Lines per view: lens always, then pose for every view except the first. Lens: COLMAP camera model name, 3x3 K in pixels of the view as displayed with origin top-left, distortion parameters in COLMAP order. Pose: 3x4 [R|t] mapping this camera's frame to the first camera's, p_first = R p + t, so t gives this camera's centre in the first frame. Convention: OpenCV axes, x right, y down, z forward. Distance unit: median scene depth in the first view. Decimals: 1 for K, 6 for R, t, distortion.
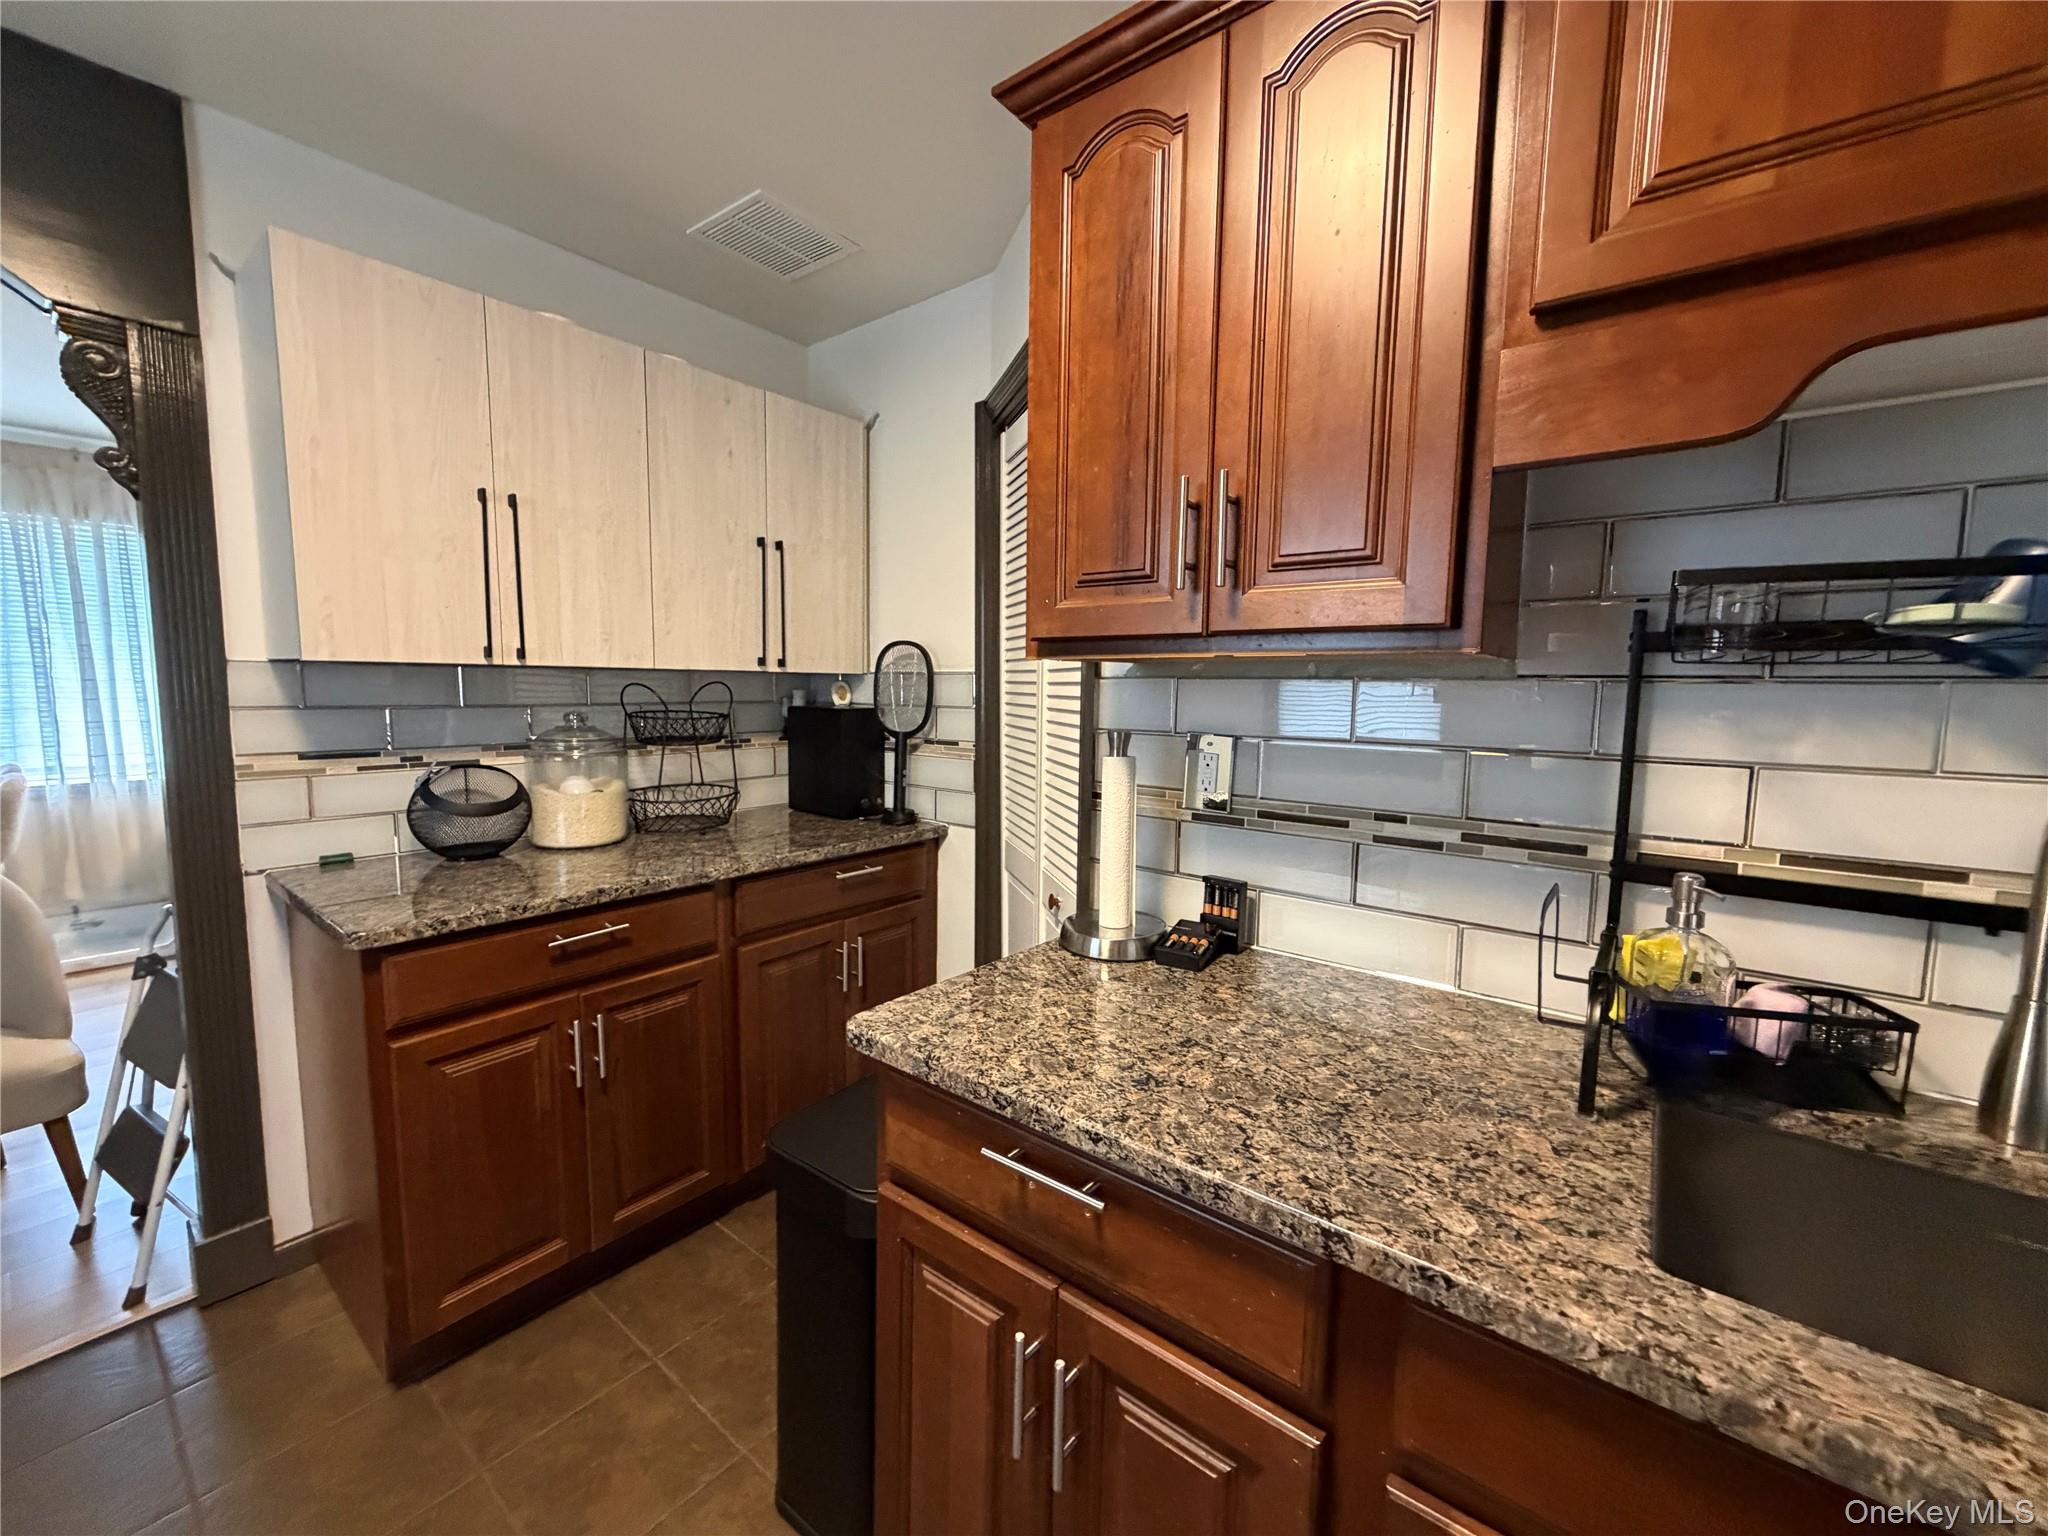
lens RADIAL K [[815.3, 0, 1013.7], [0, 815.3, 768.2], [0, 0, 1]] dist [-0.000306, 0.000218]
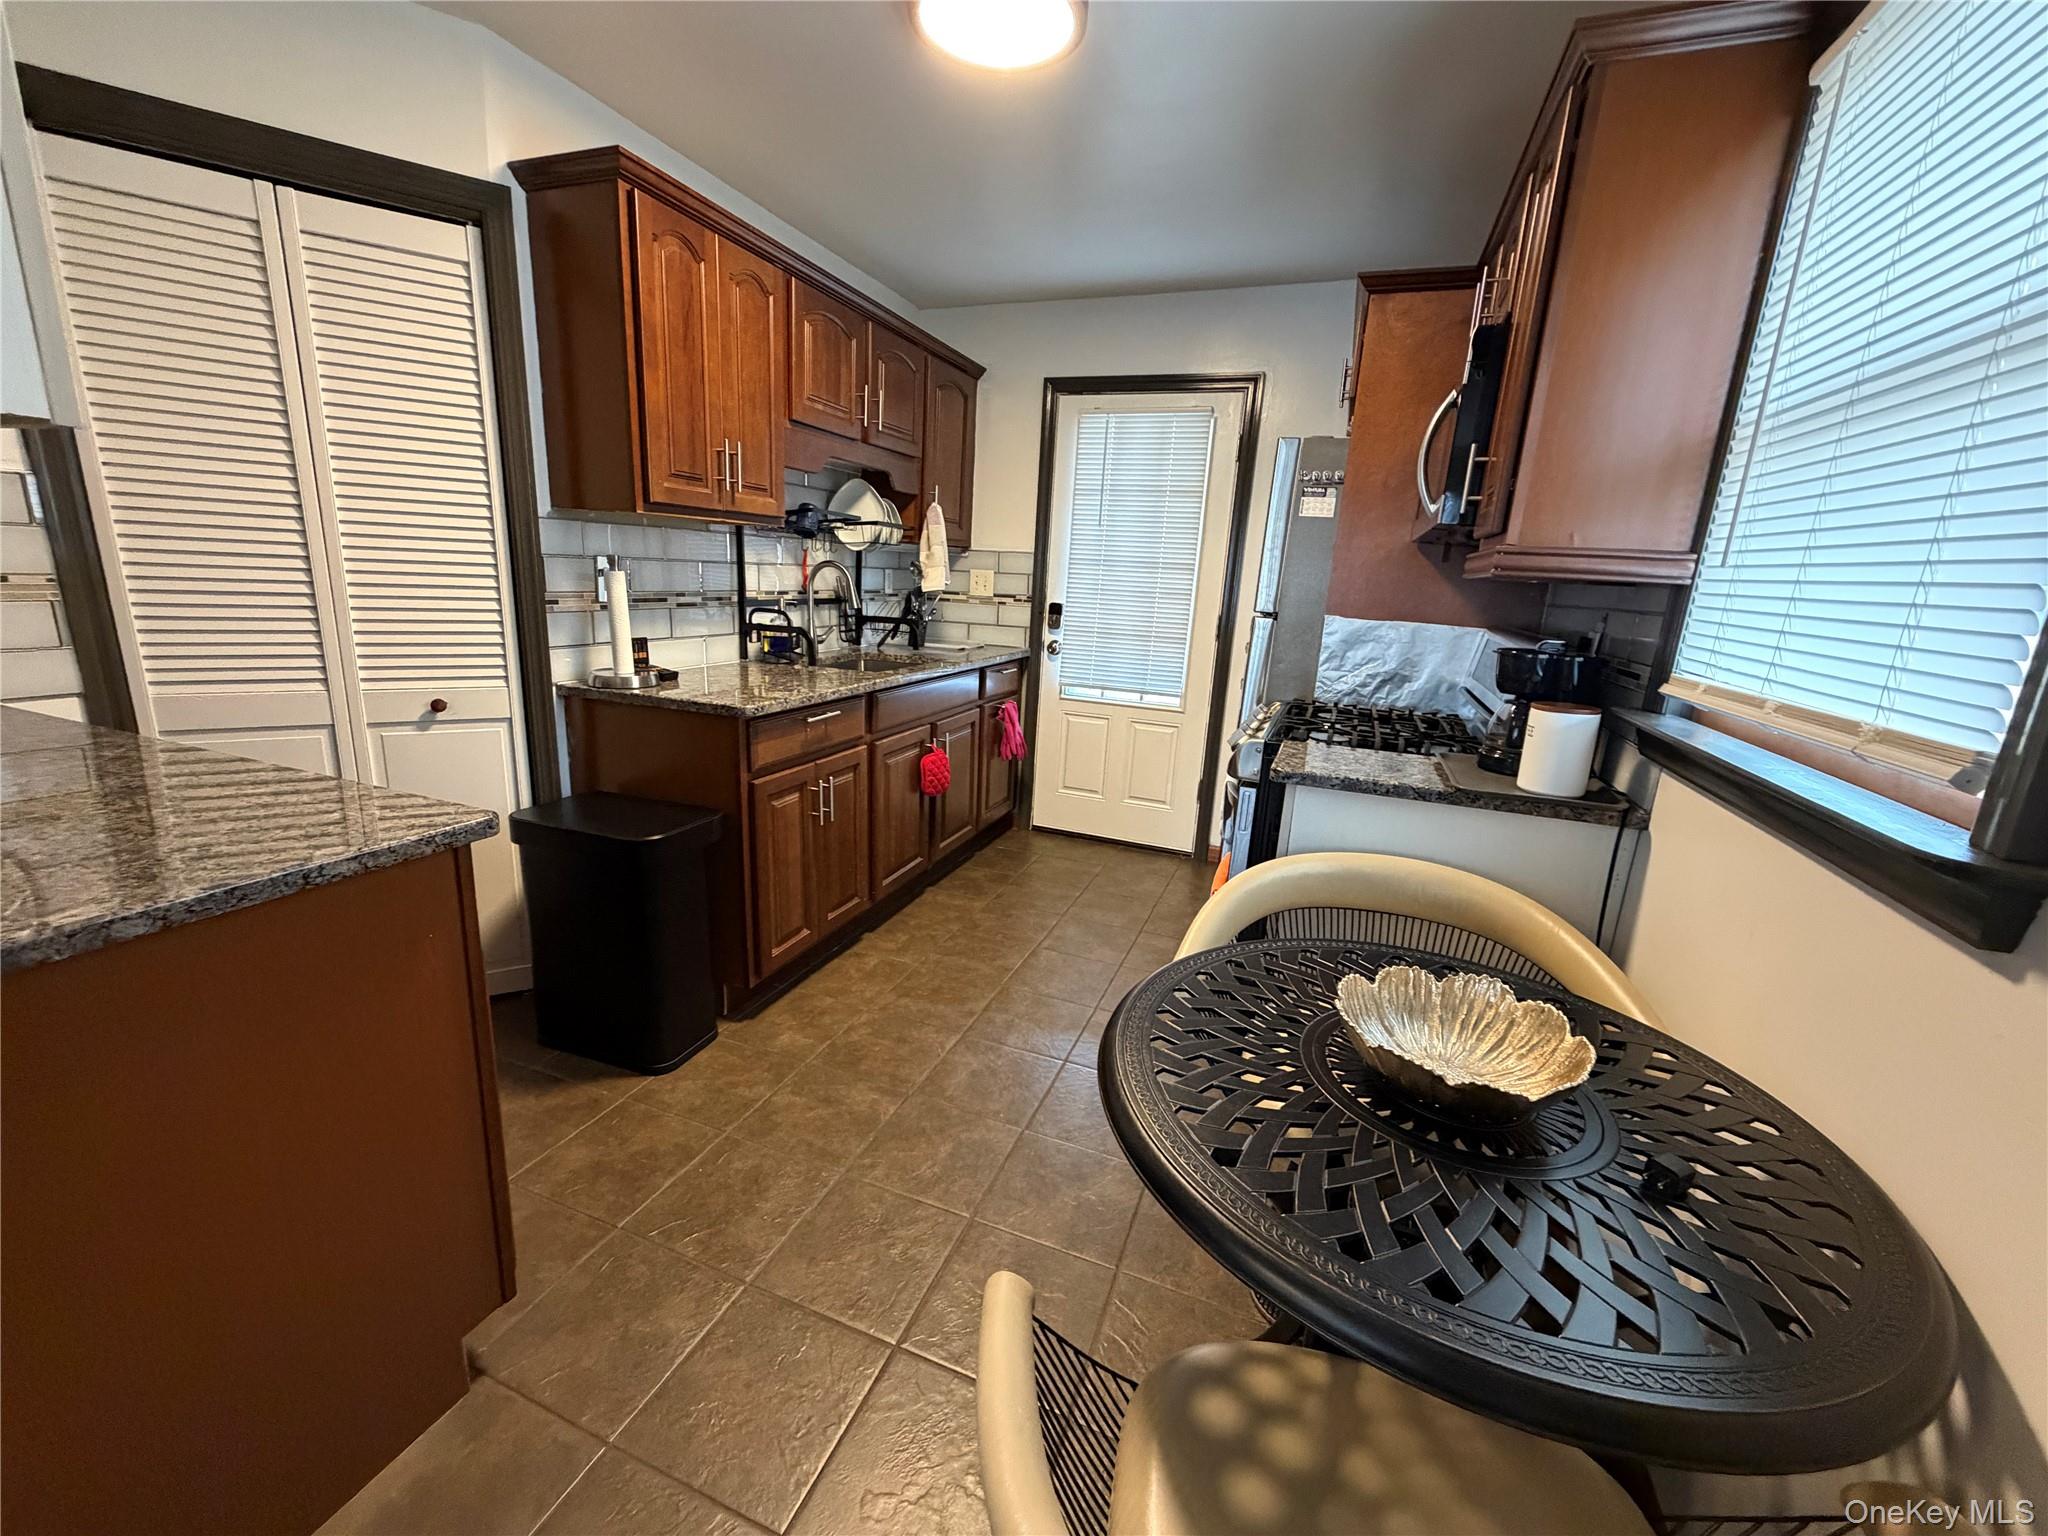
lens RADIAL K [[815.3, 0, 1013.2], [0, 815.3, 768.5], [0, 0, 1]] dist [-0.000306, 0.000218]
pose [[-0.291973, -0.253684, 0.922169, -2.468821], [0.043606, 0.959649, 0.277801, -0.076266], [-0.955432, 0.121322, -0.269129, 1.007704]]
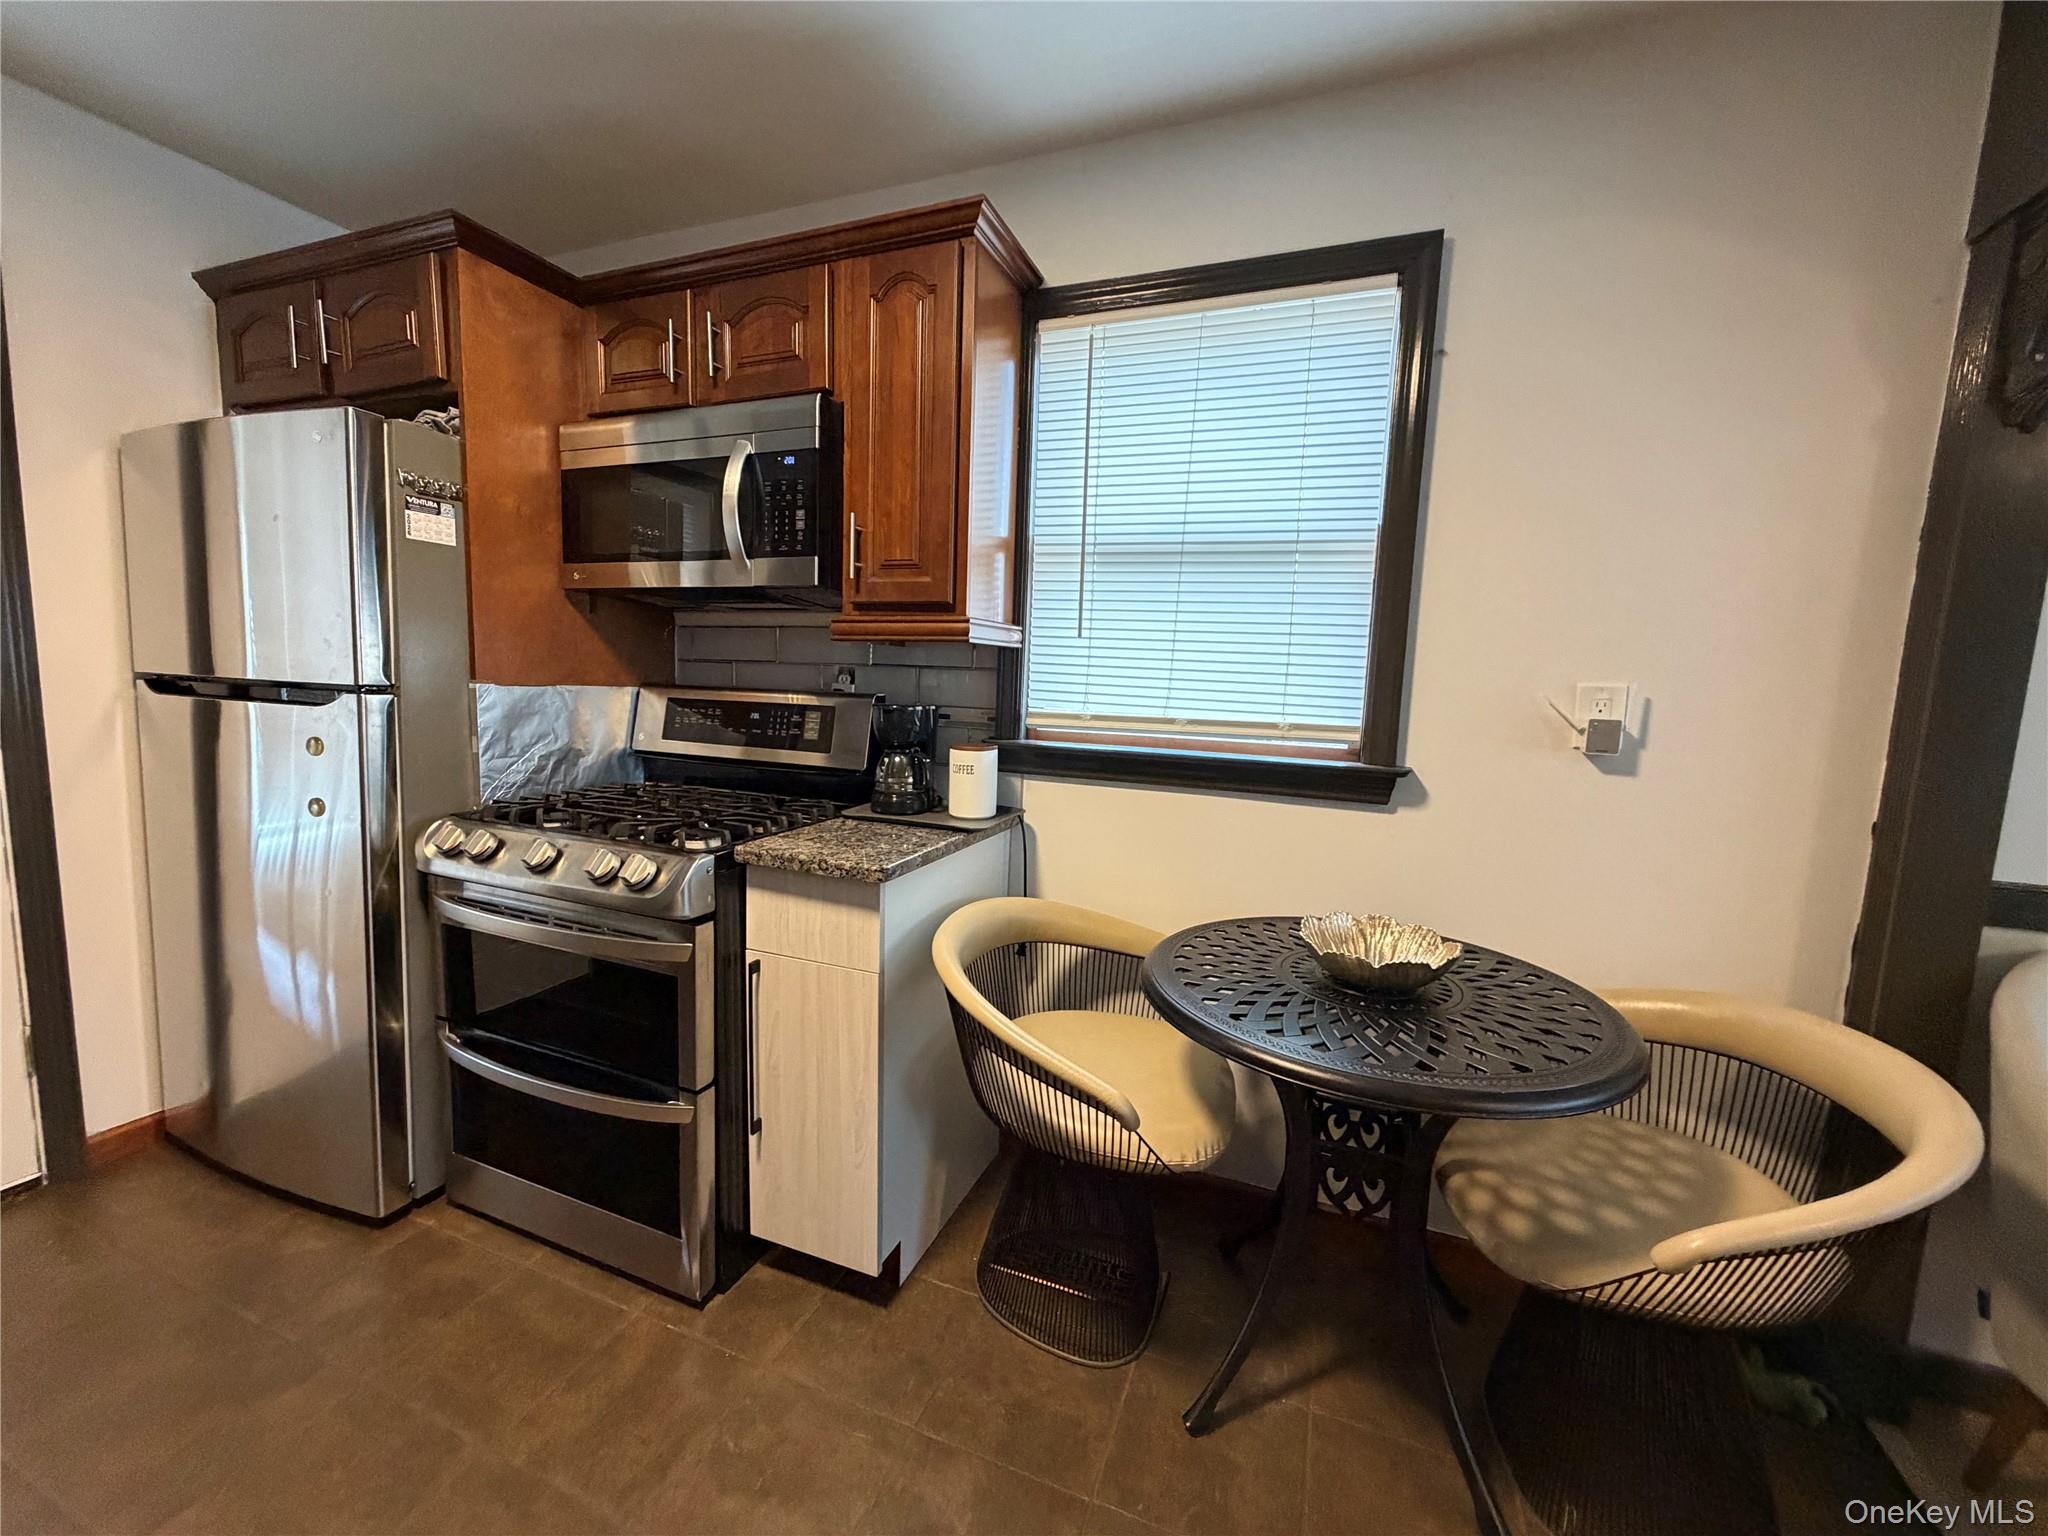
lens RADIAL K [[815.3, 0, 1016.8], [0, 815.3, 769.6], [0, 0, 1]] dist [-0.000306, 0.000218]
pose [[-0.956038, -0.009617, -0.293084, -0.782898], [-0.074655, 0.974512, 0.211548, -0.070586], [0.283579, 0.224128, -0.932389, 1.415903]]
